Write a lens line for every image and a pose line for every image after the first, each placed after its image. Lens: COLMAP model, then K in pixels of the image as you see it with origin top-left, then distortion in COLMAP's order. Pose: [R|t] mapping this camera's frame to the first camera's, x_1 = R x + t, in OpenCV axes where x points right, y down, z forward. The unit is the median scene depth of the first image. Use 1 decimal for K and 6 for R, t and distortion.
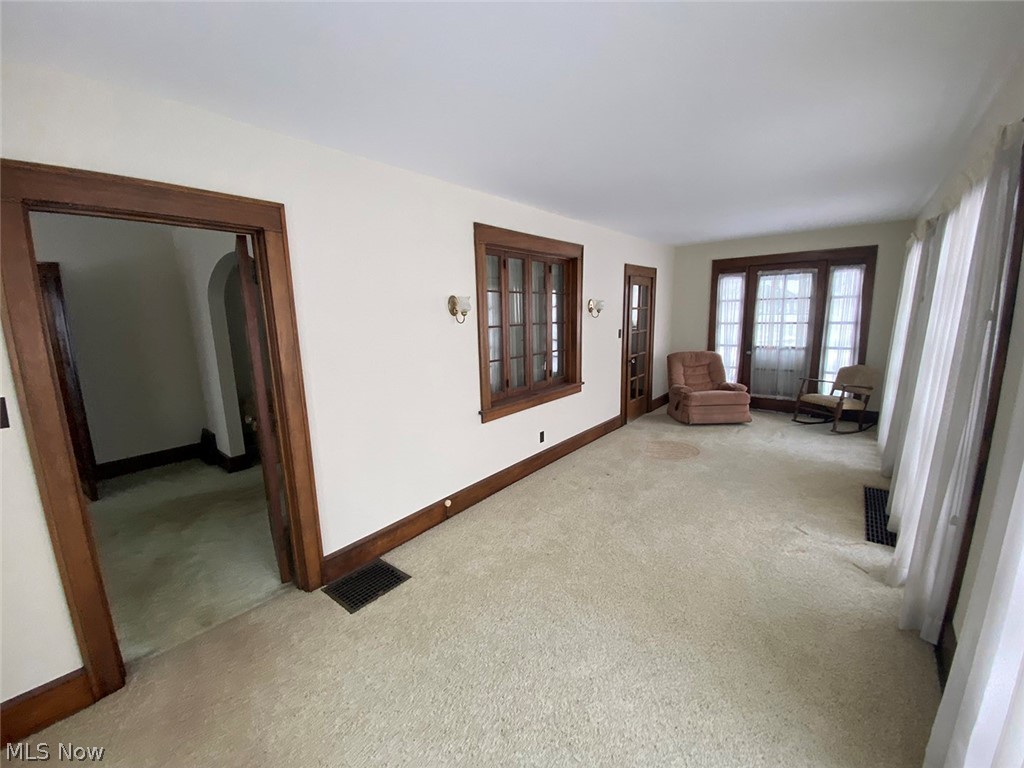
lens RADIAL K [[408.5, 0, 512.0], [0, 408.5, 384.0], [0, 0, 1]] dist [-0.021389, -0.000411]
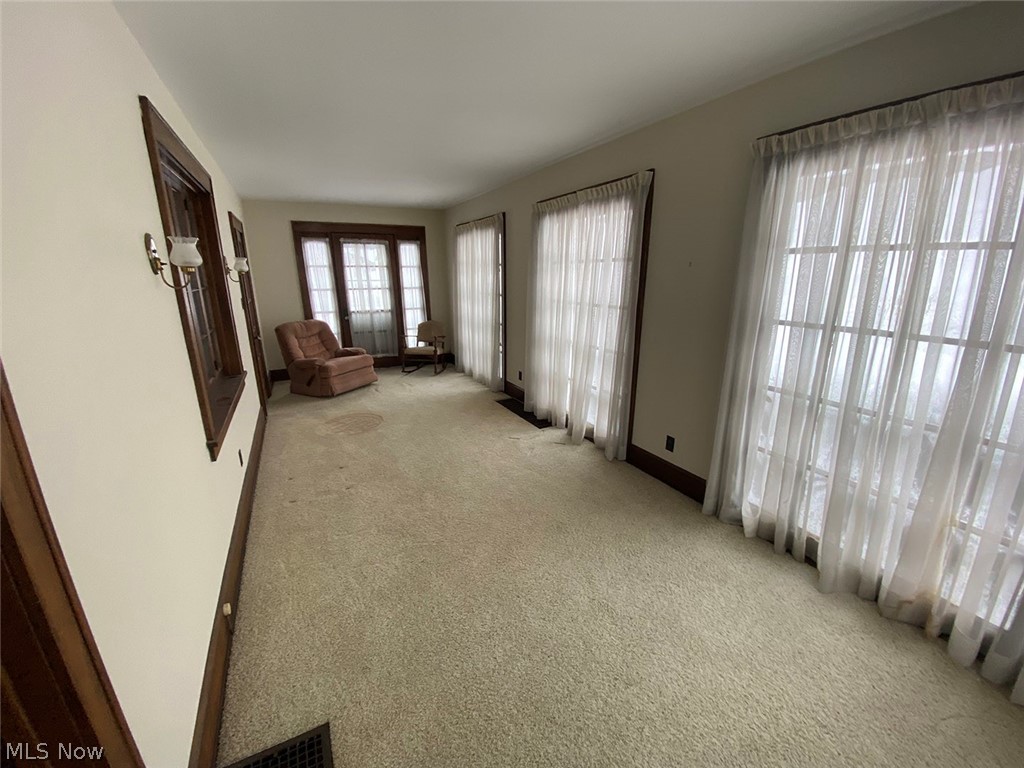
lens RADIAL K [[408.5, 0, 512.0], [0, 408.5, 384.0], [0, 0, 1]] dist [-0.021389, -0.000411]
pose [[0.376802, -0.213602, 0.901329, -0.261522], [0.151080, 0.974191, 0.167710, -0.026247], [-0.913890, 0.072979, 0.399348, 0.233741]]
